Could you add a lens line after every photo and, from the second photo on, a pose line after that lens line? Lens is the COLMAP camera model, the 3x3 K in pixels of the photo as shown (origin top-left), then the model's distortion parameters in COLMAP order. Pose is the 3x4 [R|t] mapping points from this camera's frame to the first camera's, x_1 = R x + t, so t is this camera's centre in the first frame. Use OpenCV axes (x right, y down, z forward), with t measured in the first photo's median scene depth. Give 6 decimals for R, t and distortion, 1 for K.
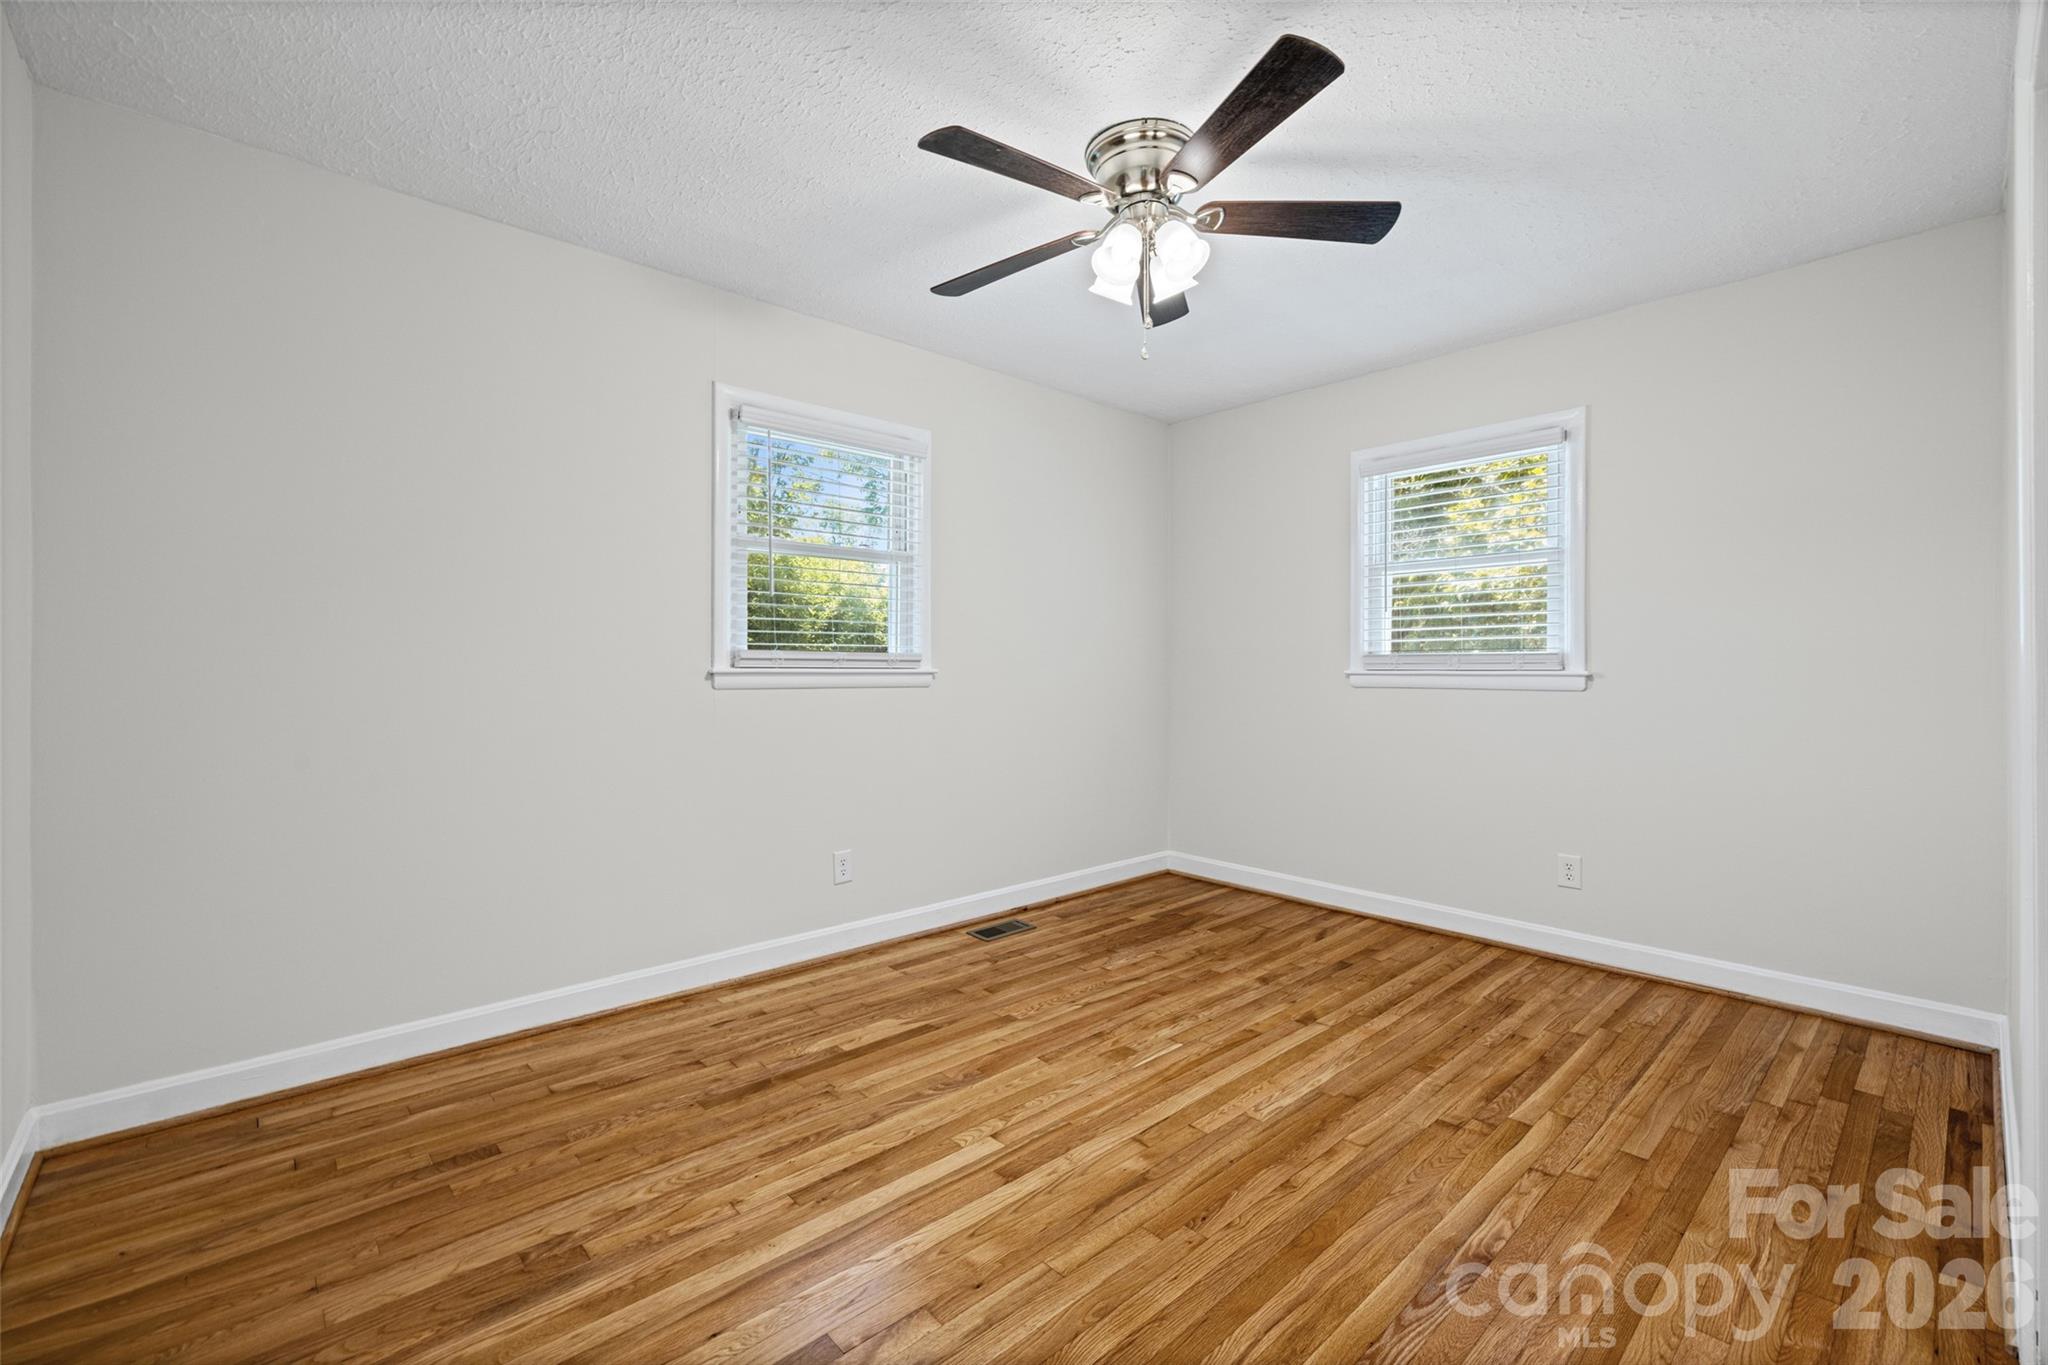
lens RADIAL K [[867.1, 0, 1016.1], [0, 867.1, 672.2], [0, 0, 1]] dist [-0.001818, 0.000005]
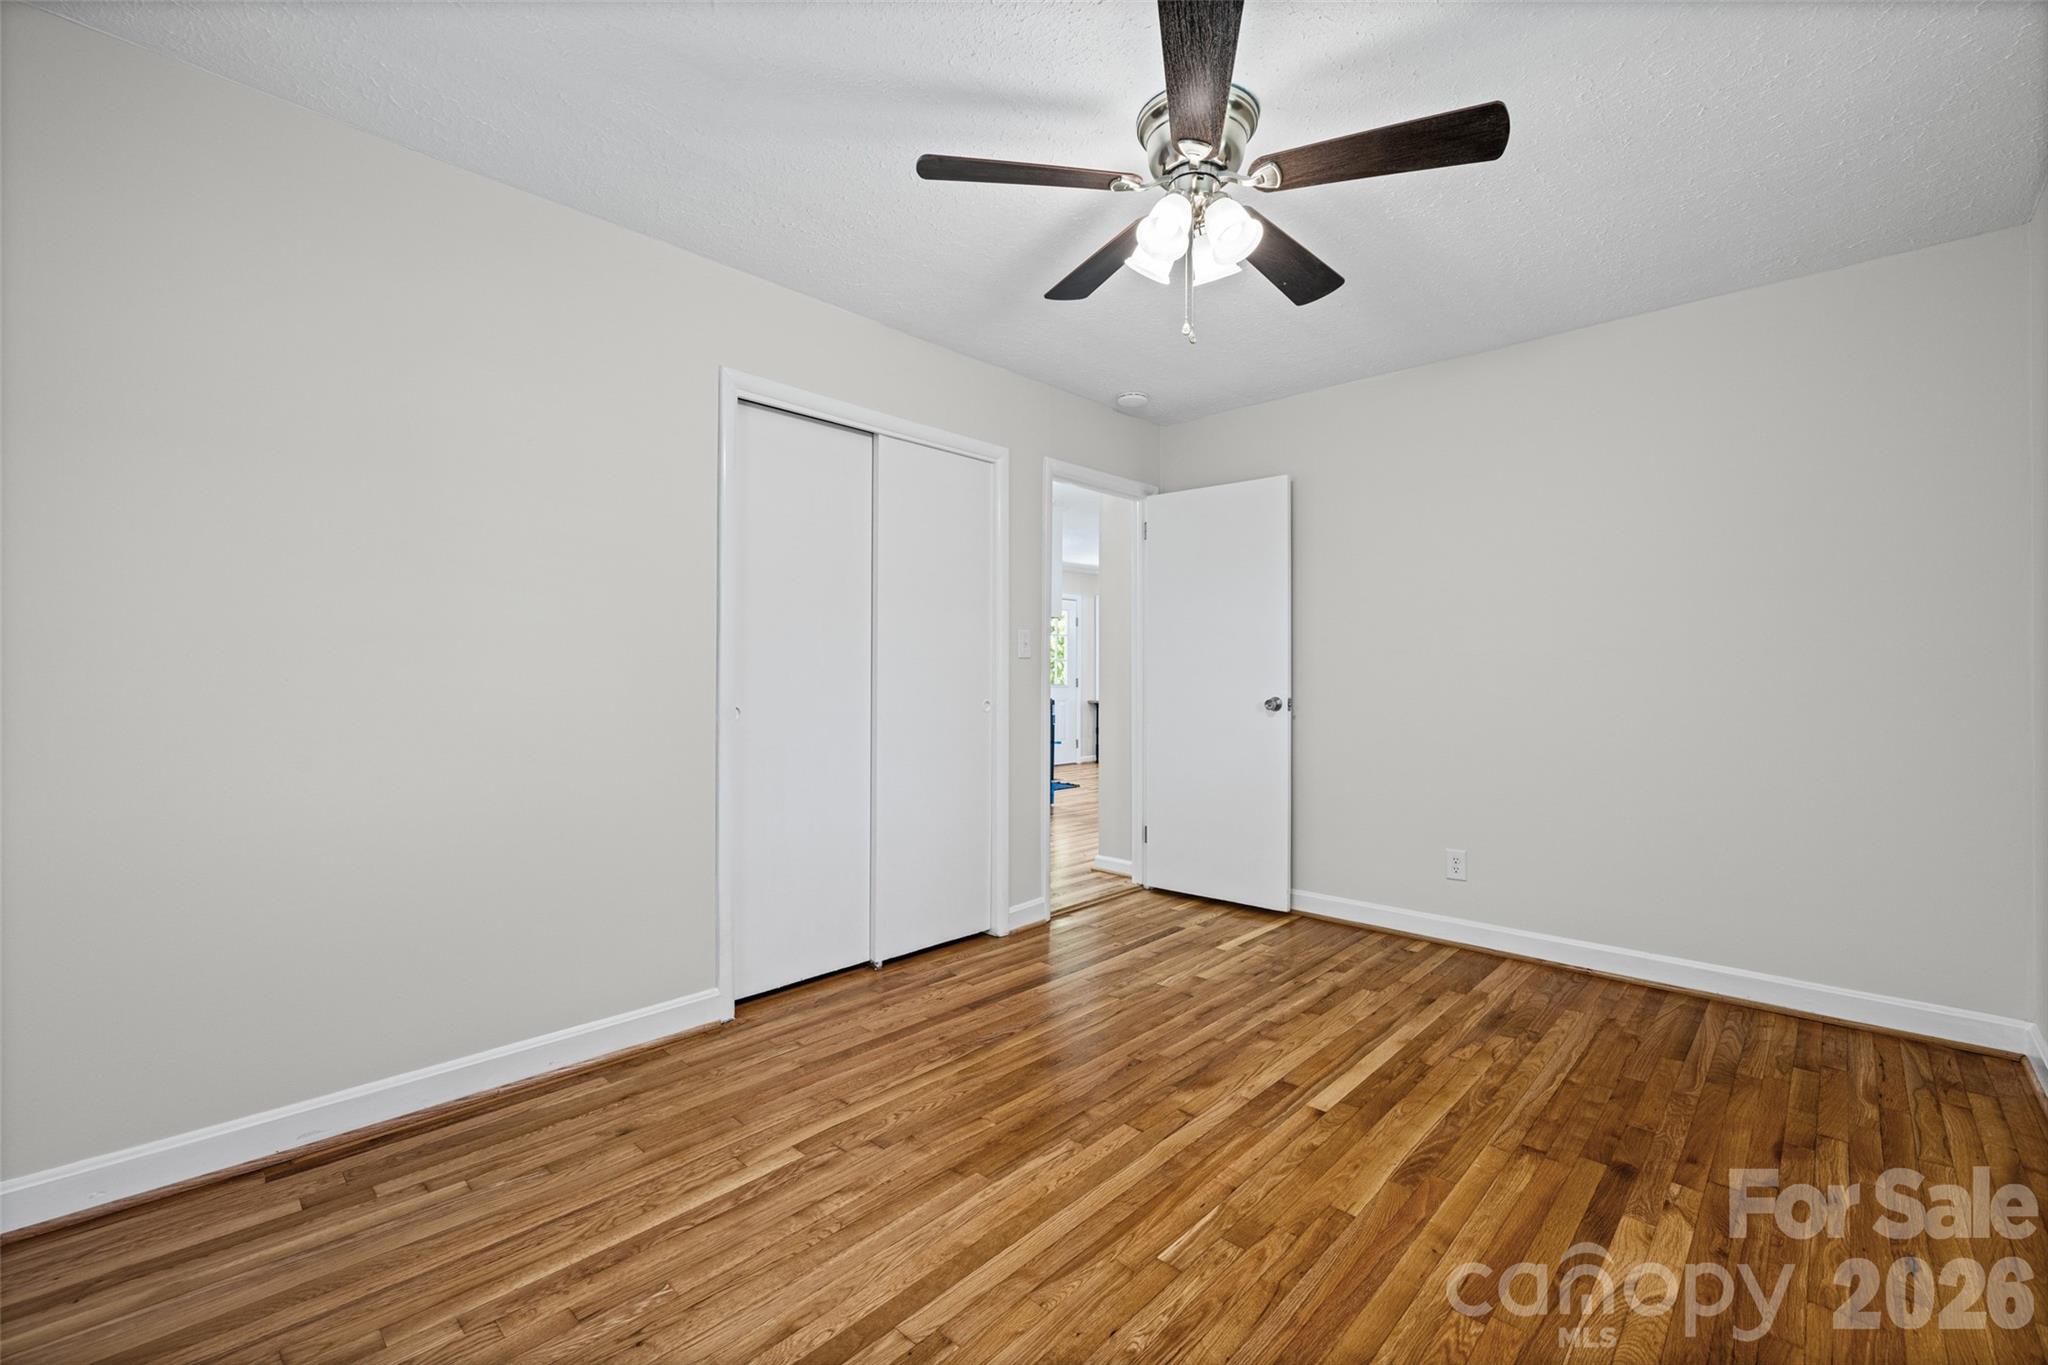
lens RADIAL K [[867.1, 0, 1016.1], [0, 867.1, 672.2], [0, 0, 1]] dist [-0.001818, 0.000005]
pose [[-0.997132, -0.004457, -0.075555, 0.423617], [-0.004066, 0.999978, -0.005330, -0.000847], [0.075577, -0.005007, -0.997127, 1.992267]]
